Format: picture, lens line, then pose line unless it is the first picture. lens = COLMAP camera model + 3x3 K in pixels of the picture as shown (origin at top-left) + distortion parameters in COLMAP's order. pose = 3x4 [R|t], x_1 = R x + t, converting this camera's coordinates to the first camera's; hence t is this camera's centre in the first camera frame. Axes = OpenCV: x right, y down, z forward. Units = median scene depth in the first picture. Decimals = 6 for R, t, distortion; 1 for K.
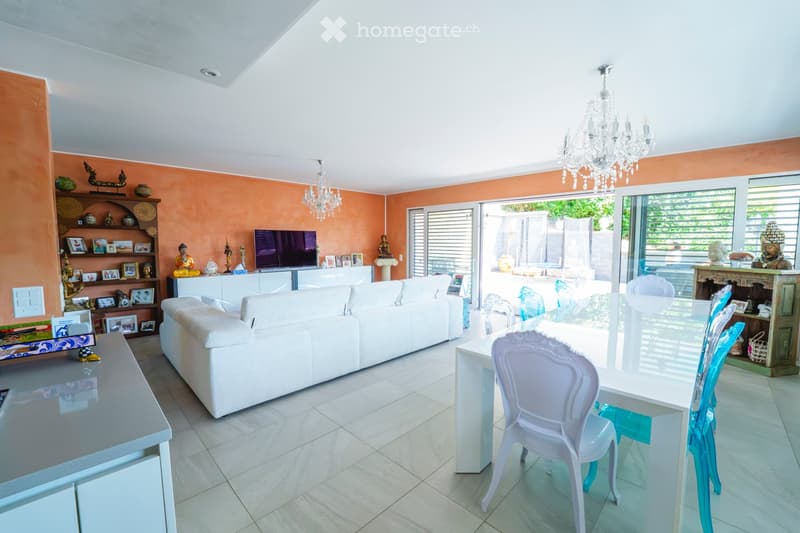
lens RADIAL K [[332.4, 0, 400.0], [0, 332.4, 266.5], [0, 0, 1]] dist [-0.000737, 0.000037]
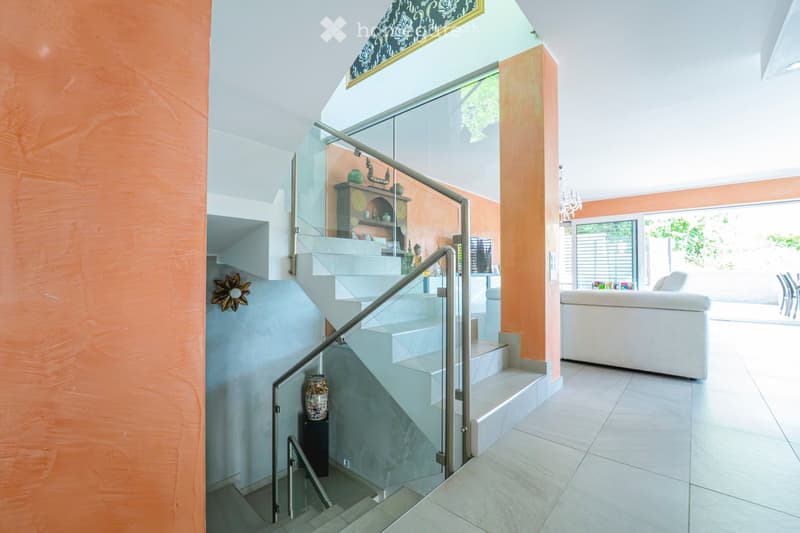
lens RADIAL K [[332.4, 0, 400.0], [0, 332.4, 266.5], [0, 0, 1]] dist [-0.000737, 0.000037]
pose [[0.997530, 0.003277, 0.070165, -0.680324], [0.003891, 0.994800, -0.101770, 0.090600], [-0.070134, 0.101791, 0.992330, 0.005059]]
